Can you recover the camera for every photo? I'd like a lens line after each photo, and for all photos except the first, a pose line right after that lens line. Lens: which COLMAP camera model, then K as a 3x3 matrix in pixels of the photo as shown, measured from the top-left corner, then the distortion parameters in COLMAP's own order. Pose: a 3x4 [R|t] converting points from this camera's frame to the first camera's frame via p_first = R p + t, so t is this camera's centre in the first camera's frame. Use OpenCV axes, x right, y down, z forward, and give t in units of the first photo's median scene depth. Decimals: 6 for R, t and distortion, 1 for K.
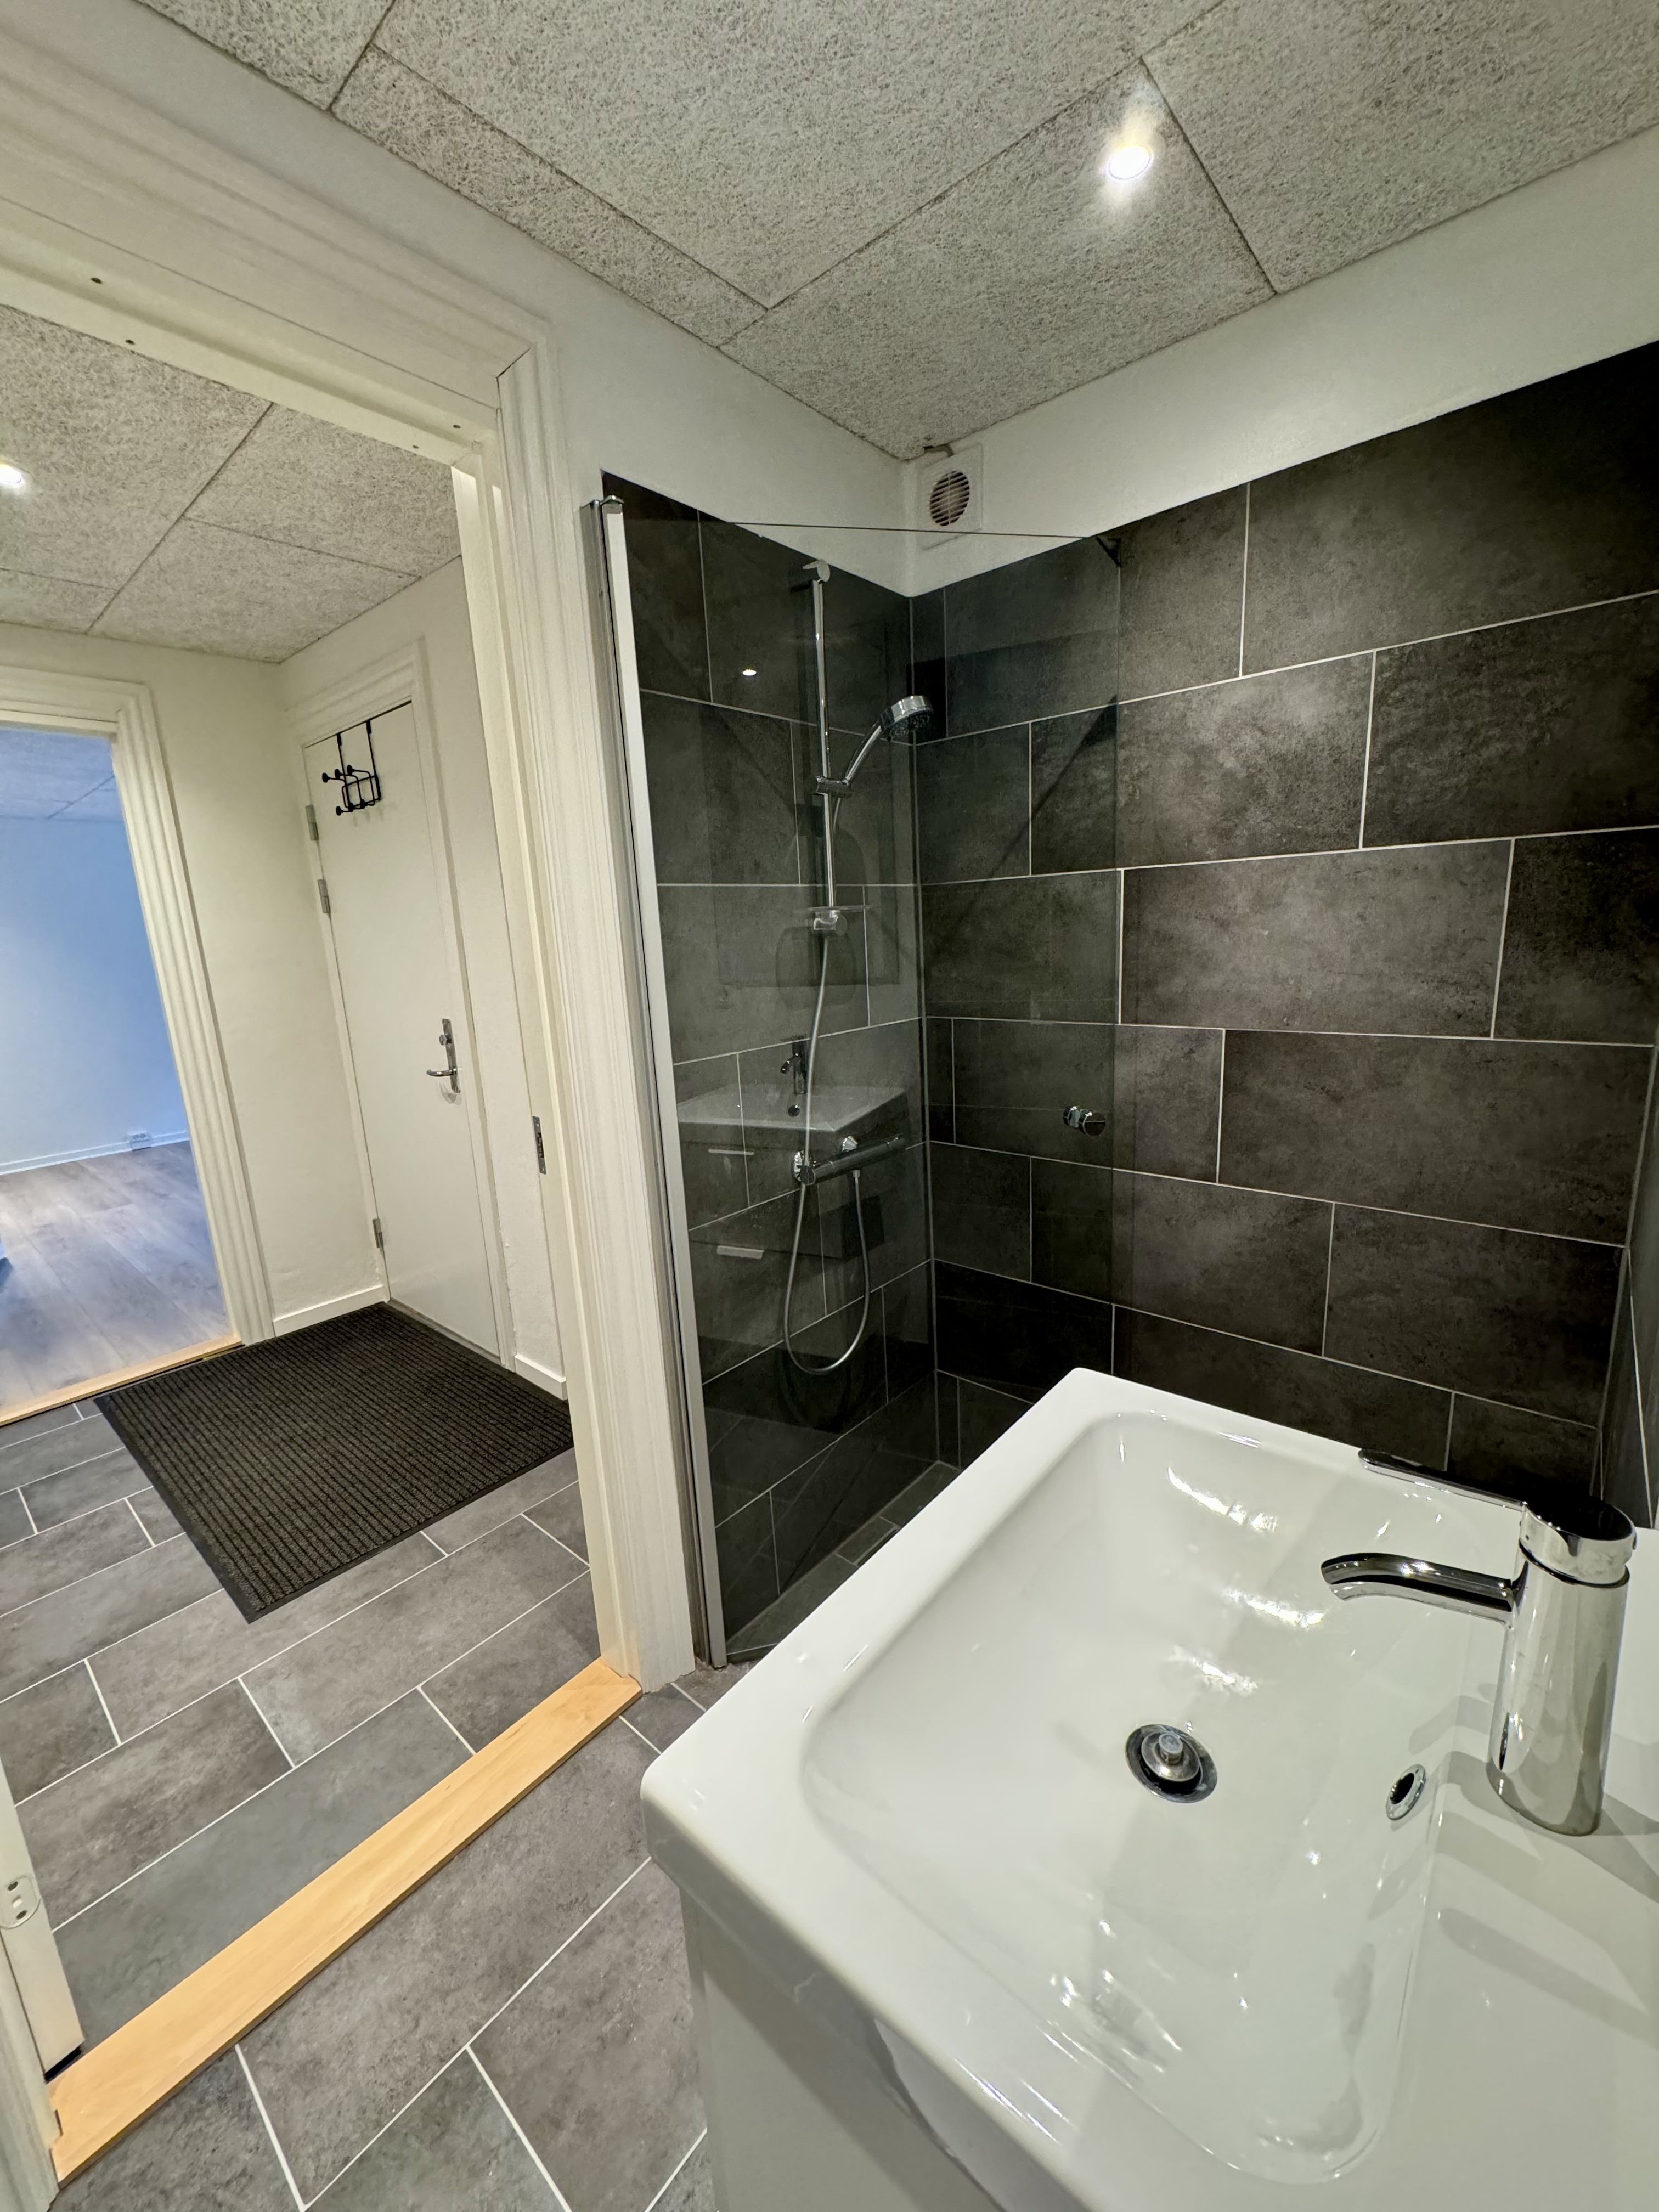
lens RADIAL K [[877.5, 0, 836.6], [0, 877.5, 1104.3], [0, 0, 1]] dist [-0.000979, -0.000292]
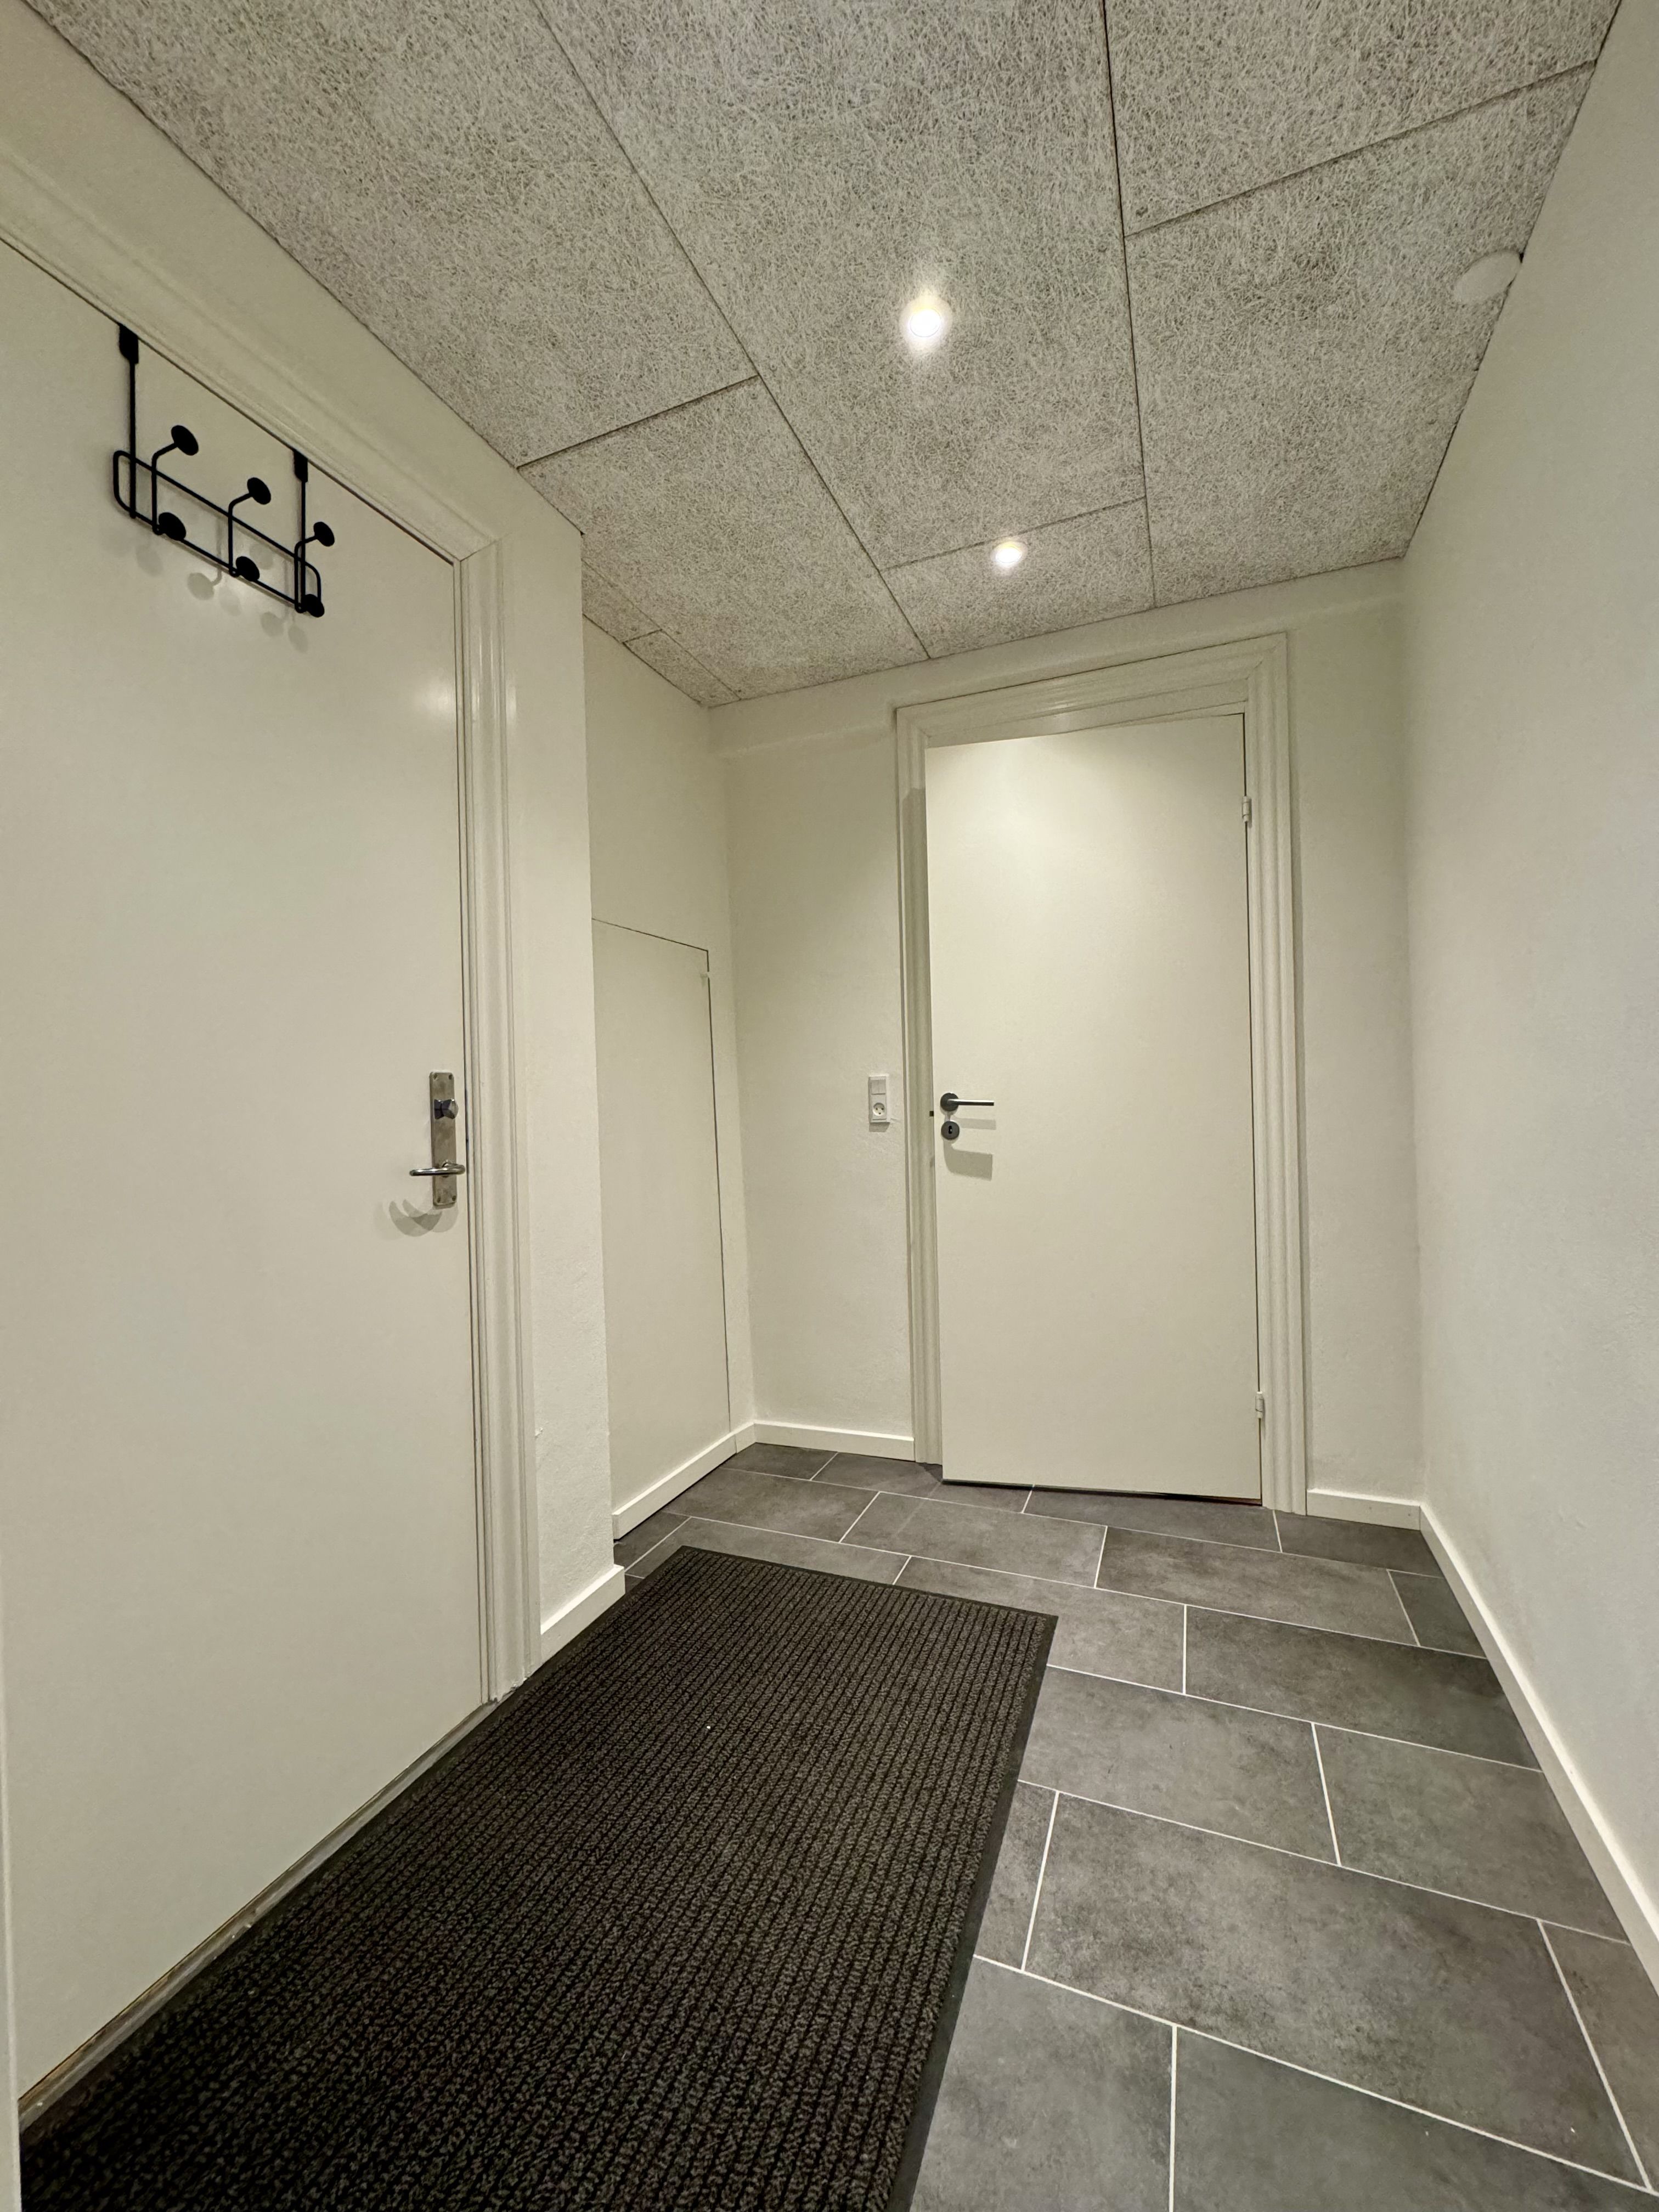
lens RADIAL K [[877.5, 0, 834.1], [0, 877.5, 1105.7], [0, 0, 1]] dist [-0.000979, -0.000292]
pose [[-0.312016, 0.056404, 0.948401, -1.112071], [0.240219, 0.970485, 0.021313, -0.030720], [-0.919207, 0.234474, -0.316356, 1.006253]]
